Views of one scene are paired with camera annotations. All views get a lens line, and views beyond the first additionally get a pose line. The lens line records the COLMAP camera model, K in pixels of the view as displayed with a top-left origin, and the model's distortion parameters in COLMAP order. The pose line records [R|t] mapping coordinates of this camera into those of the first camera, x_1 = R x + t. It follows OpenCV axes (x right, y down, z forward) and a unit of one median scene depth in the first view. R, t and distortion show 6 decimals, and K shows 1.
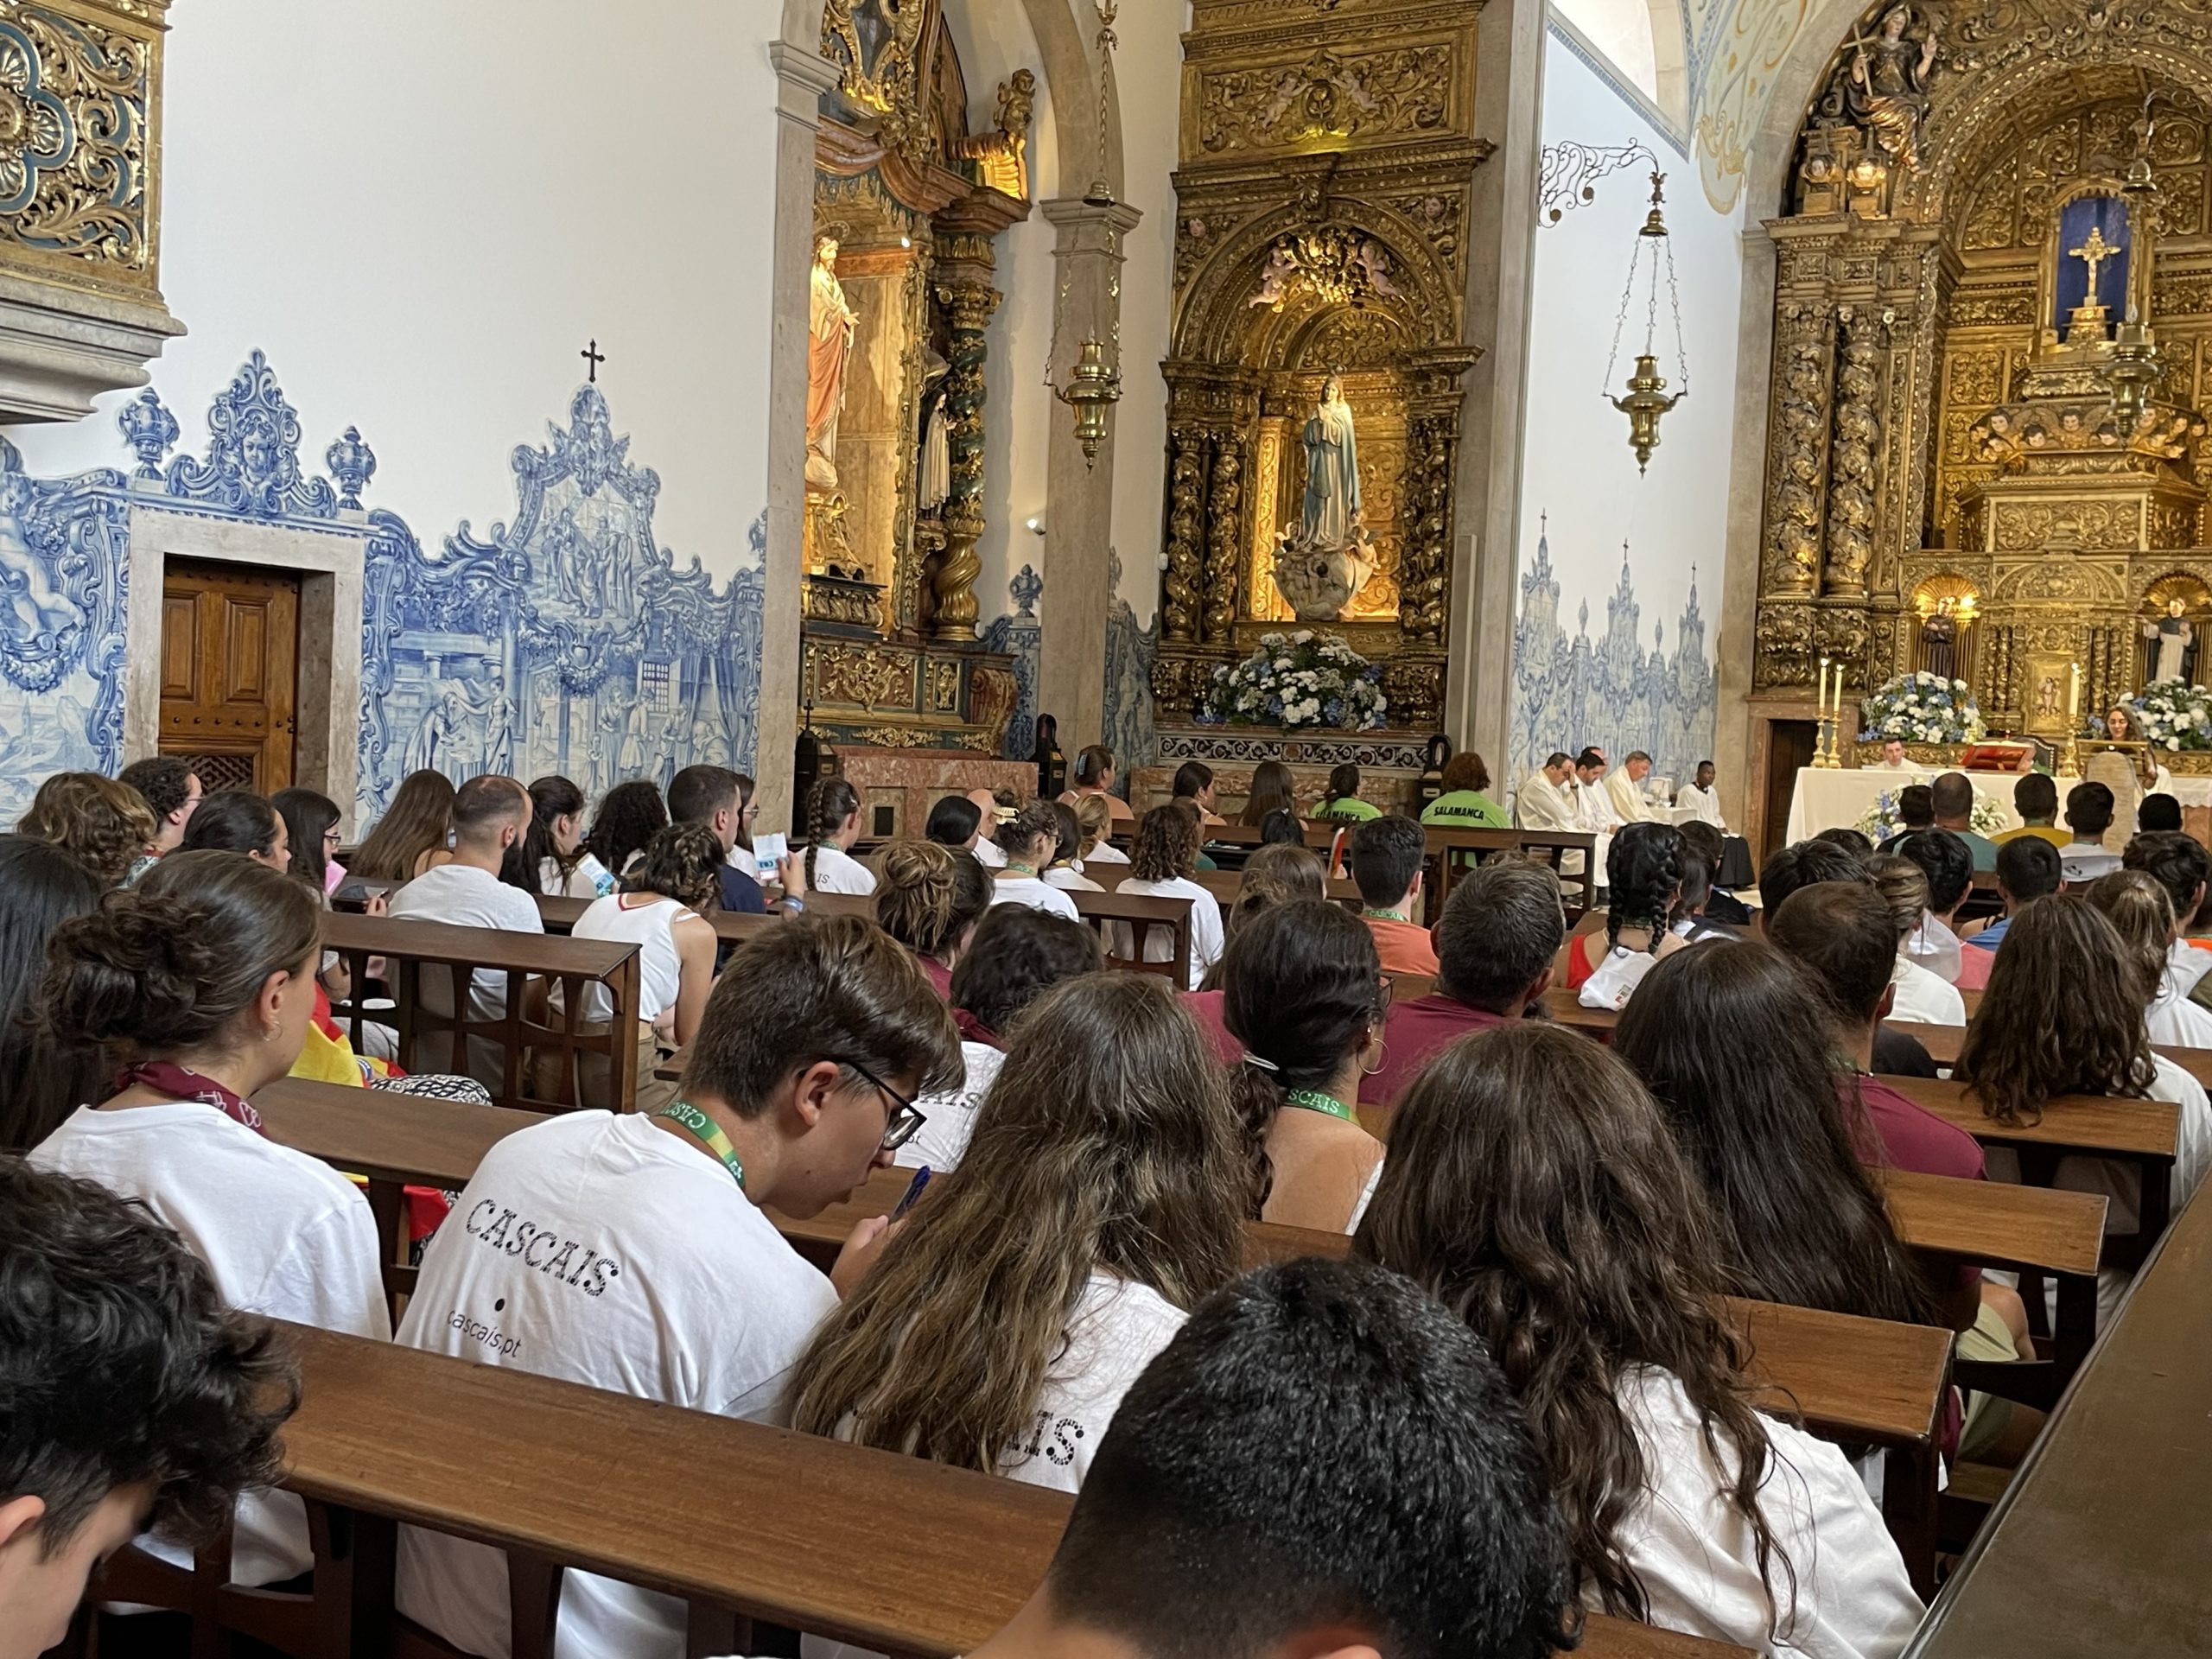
lens RADIAL K [[2262.2, 0, 1117.6], [0, 2262.2, 810.8], [0, 0, 1]] dist [0.057071, 0.000000]
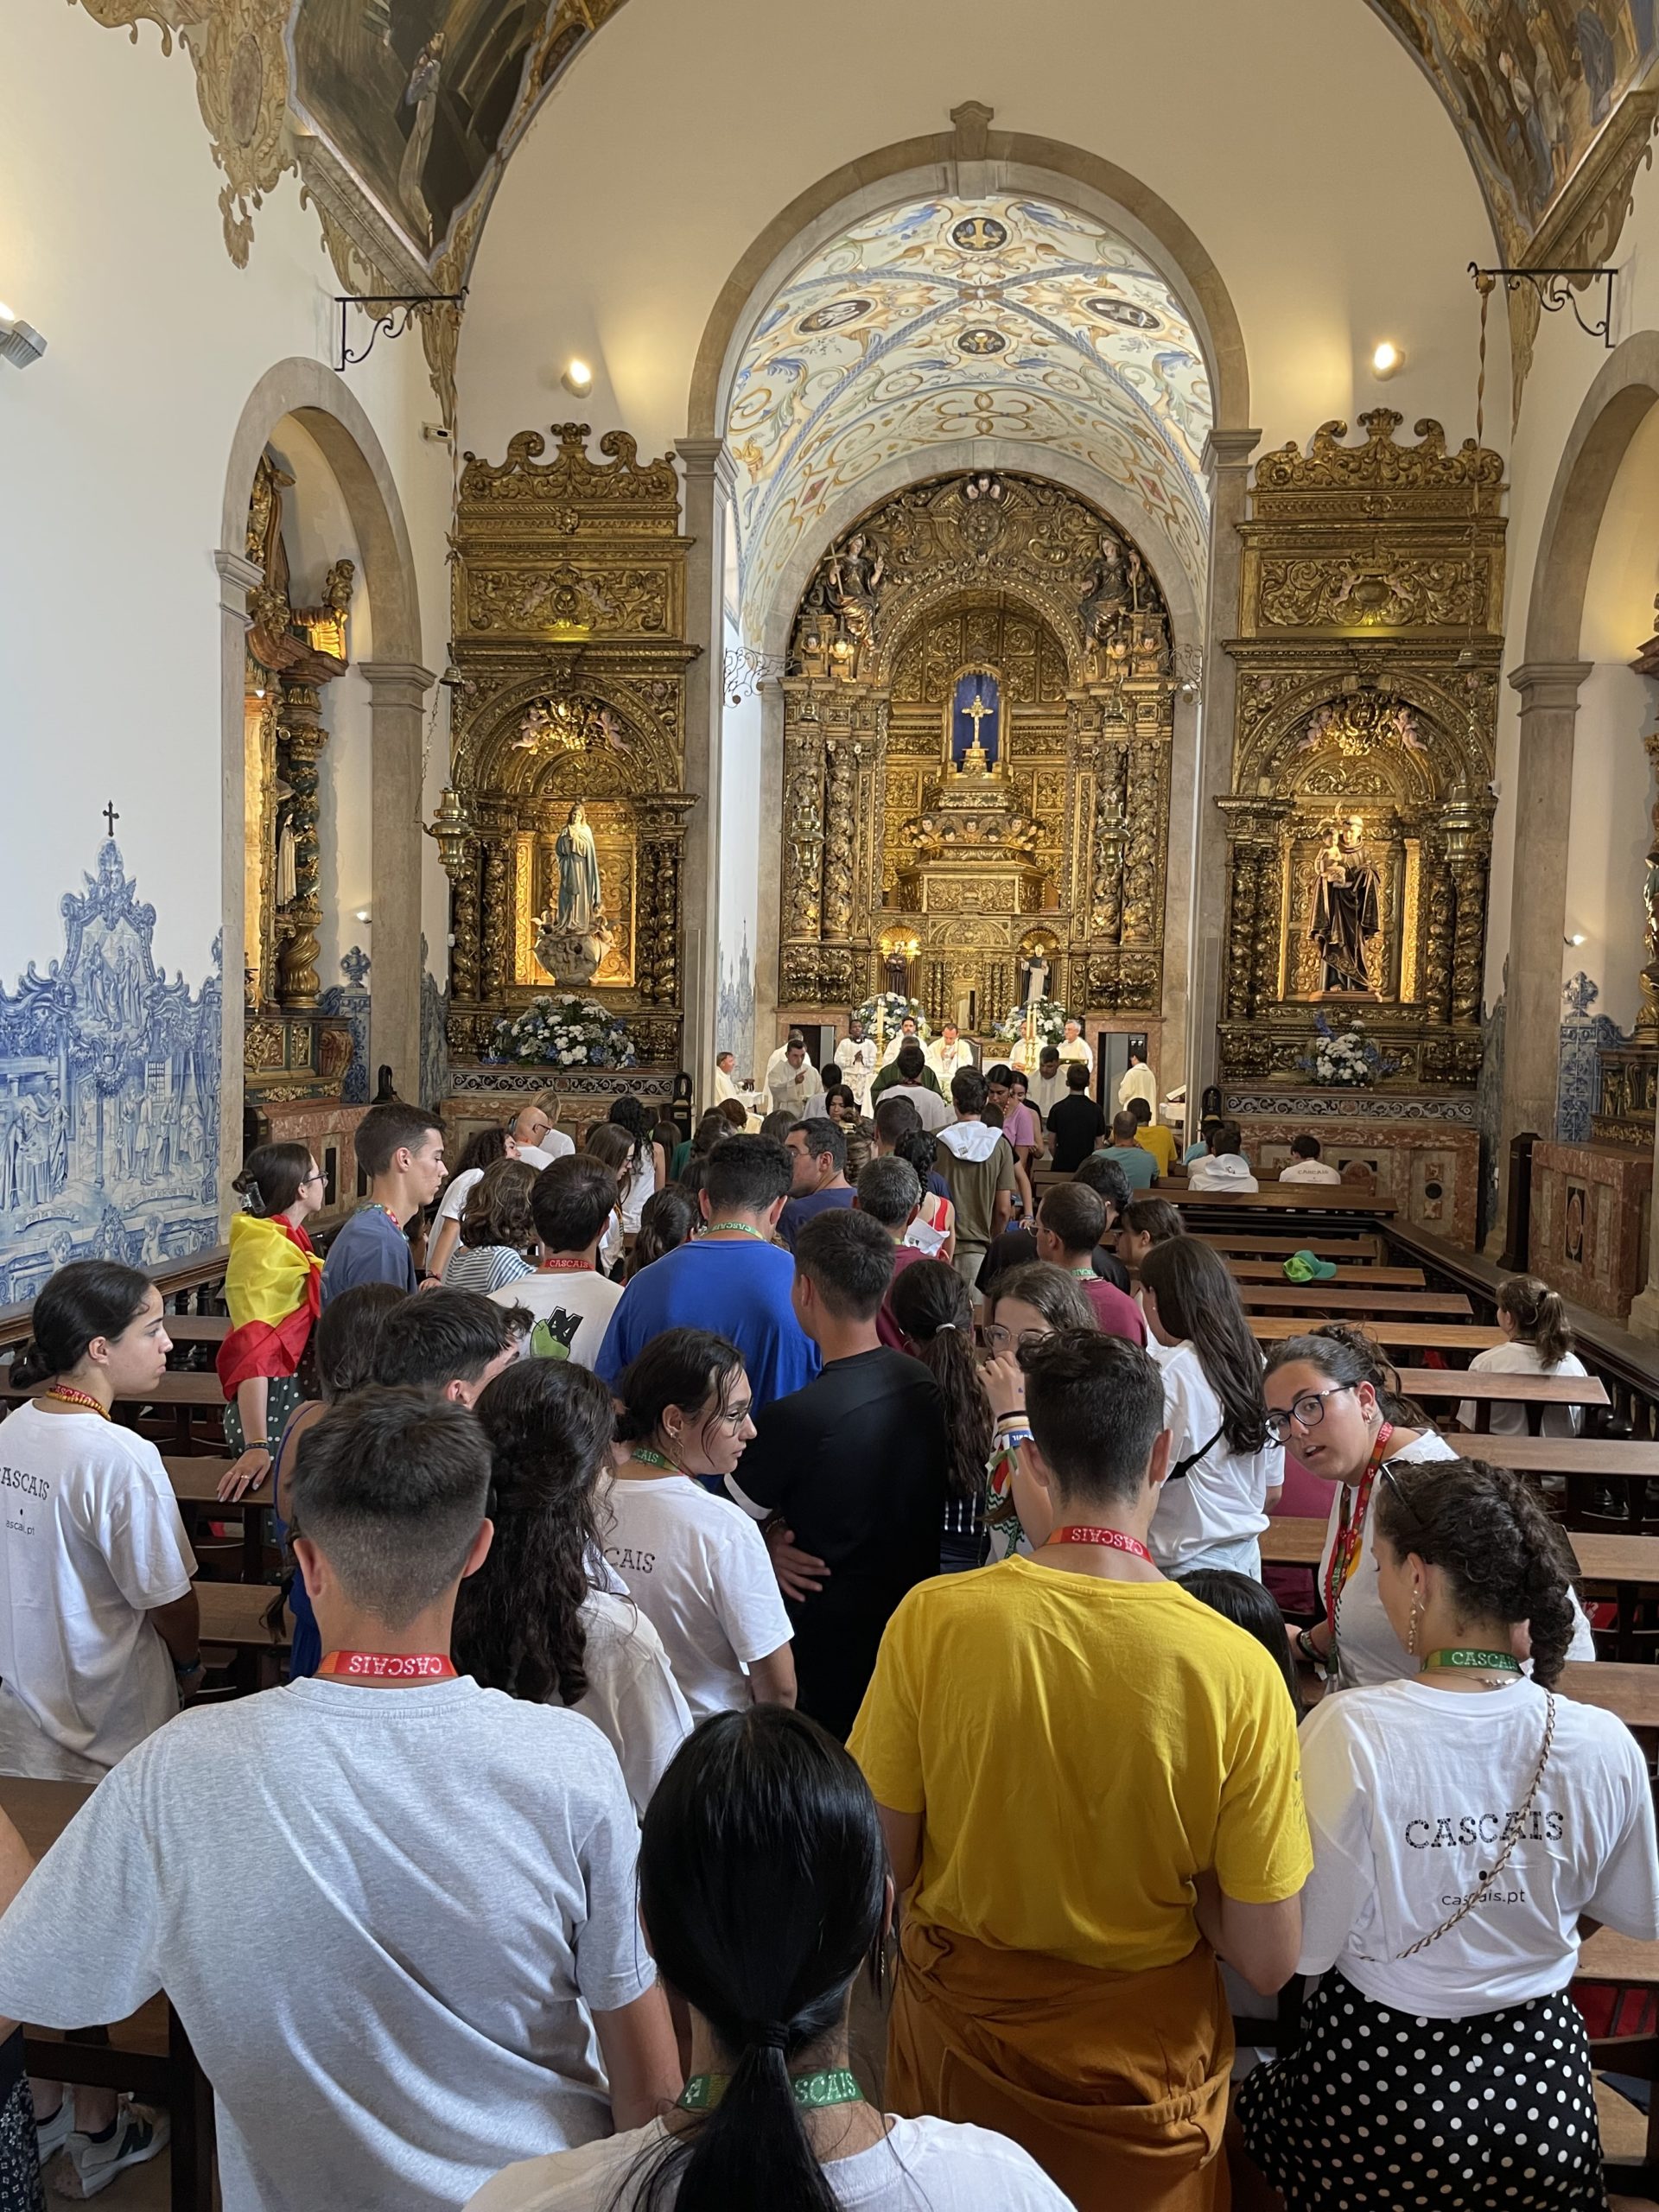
lens RADIAL K [[1672.0, 0, 830.2], [0, 1672.0, 1100.3], [0, 0, 1]] dist [0.095761, -0.021373]
pose [[0.918358, -0.039690, 0.393755, -0.116819], [0.025506, 0.998826, 0.041194, -0.036810], [-0.394928, -0.027788, 0.918292, 0.009244]]
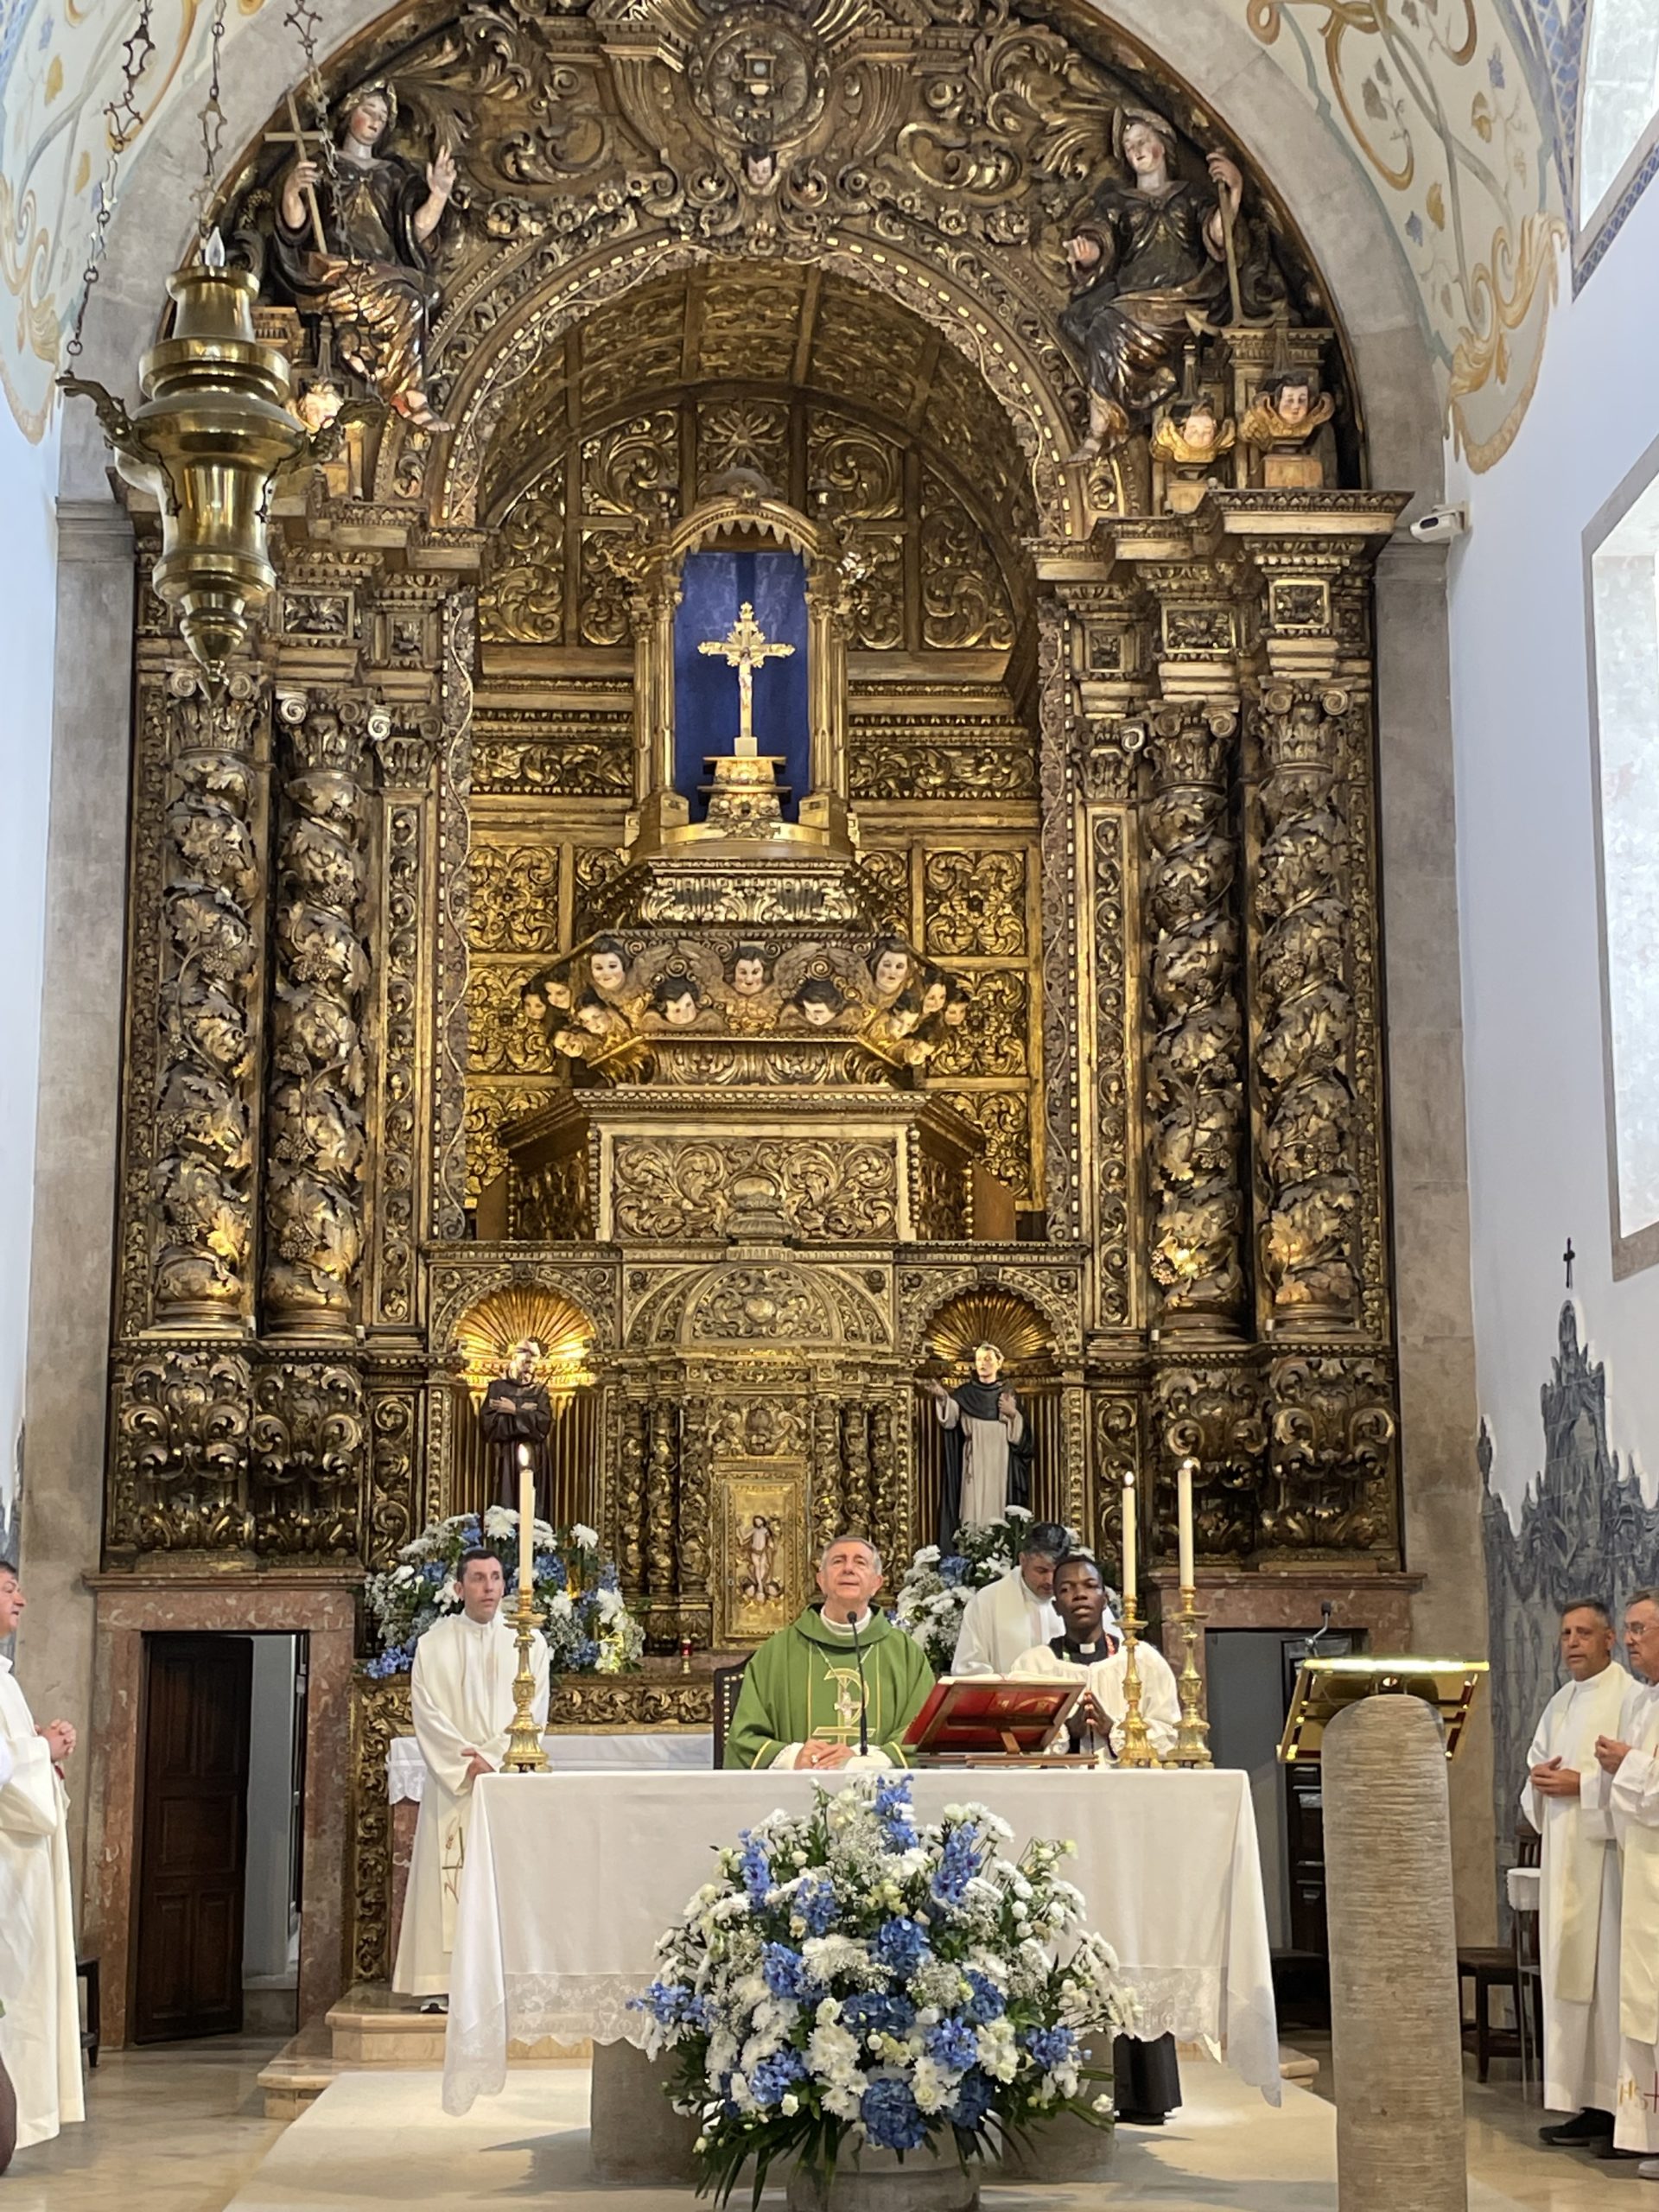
lens RADIAL K [[3425.3, 0, 821.8], [0, 3425.3, 1099.4], [0, 0, 1]] dist [0.119636, 0.000000]
pose [[0.841480, 0.051229, 0.537854, 0.050572], [0.053390, 0.982738, -0.177132, -0.018472], [-0.537643, 0.177769, 0.824219, 0.418487]]
